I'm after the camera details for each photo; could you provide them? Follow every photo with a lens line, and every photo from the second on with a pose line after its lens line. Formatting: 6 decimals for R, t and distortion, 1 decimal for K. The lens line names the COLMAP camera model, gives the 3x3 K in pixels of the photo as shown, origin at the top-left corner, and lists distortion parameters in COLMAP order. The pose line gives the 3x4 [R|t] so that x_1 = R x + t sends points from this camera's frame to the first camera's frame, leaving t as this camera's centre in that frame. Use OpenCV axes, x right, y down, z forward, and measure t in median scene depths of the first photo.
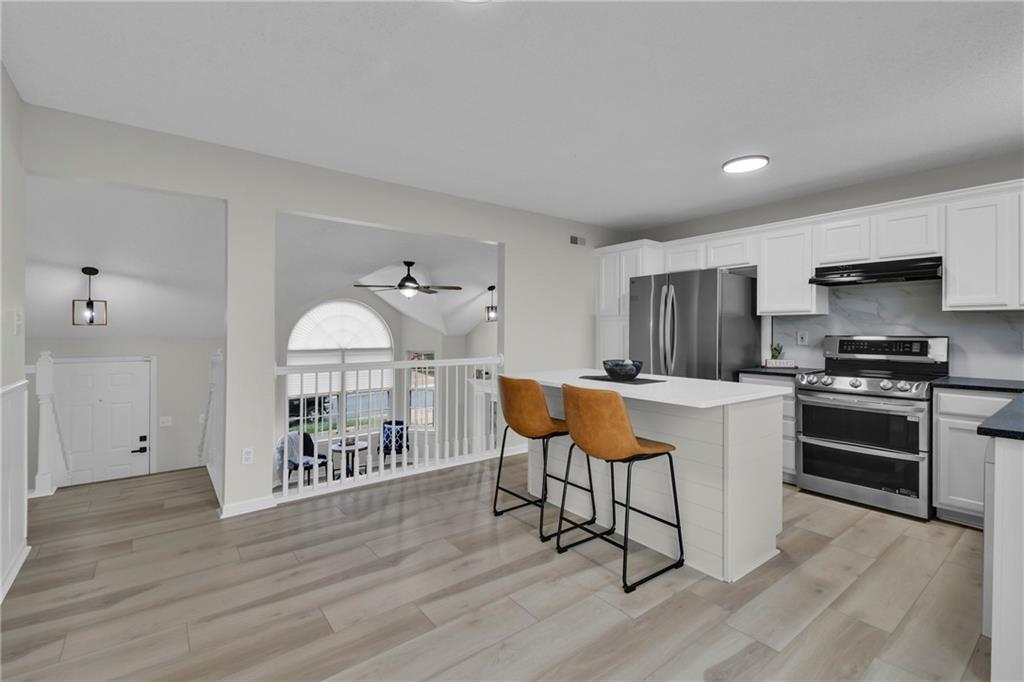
lens RADIAL K [[448.6, 0, 510.9], [0, 448.6, 334.4], [0, 0, 1]] dist [0.015200, -0.000552]
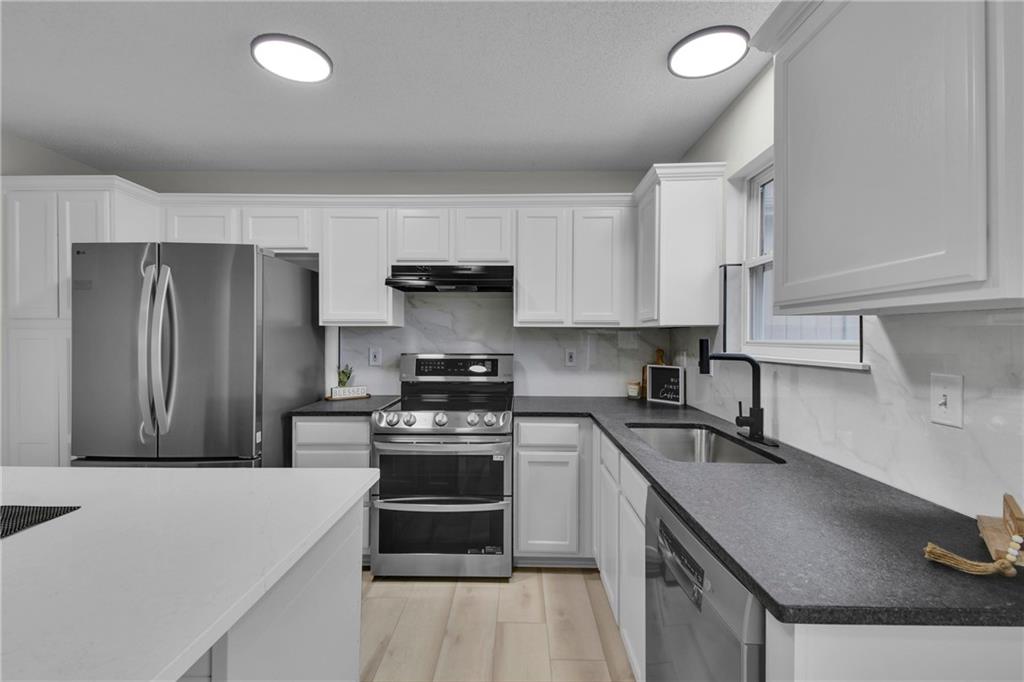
lens RADIAL K [[448.6, 0, 510.9], [0, 448.6, 334.4], [0, 0, 1]] dist [0.015200, -0.000552]
pose [[0.622121, 0.006079, 0.782897, 0.206255], [0.004869, 0.999920, -0.011633, -0.021322], [-0.782906, 0.011049, 0.622042, 0.371553]]
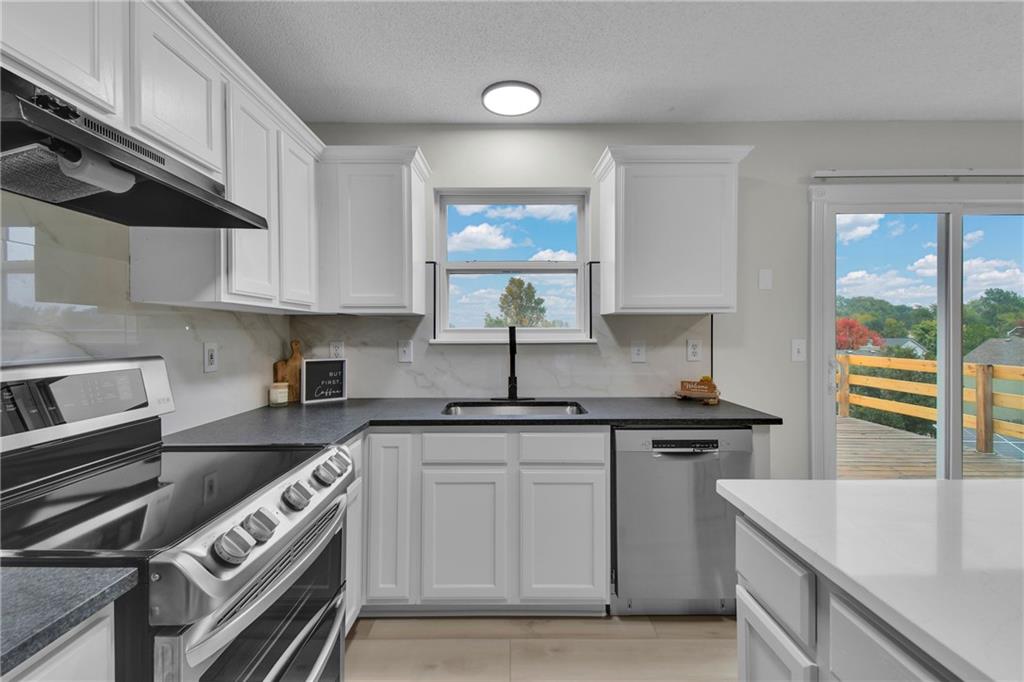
lens RADIAL K [[448.6, 0, 510.9], [0, 448.6, 334.4], [0, 0, 1]] dist [0.015200, -0.000552]
pose [[-0.796451, -0.002452, 0.604698, 0.349015], [0.007256, 0.999881, 0.013612, -0.018181], [-0.604659, 0.015229, -0.796339, 0.967195]]
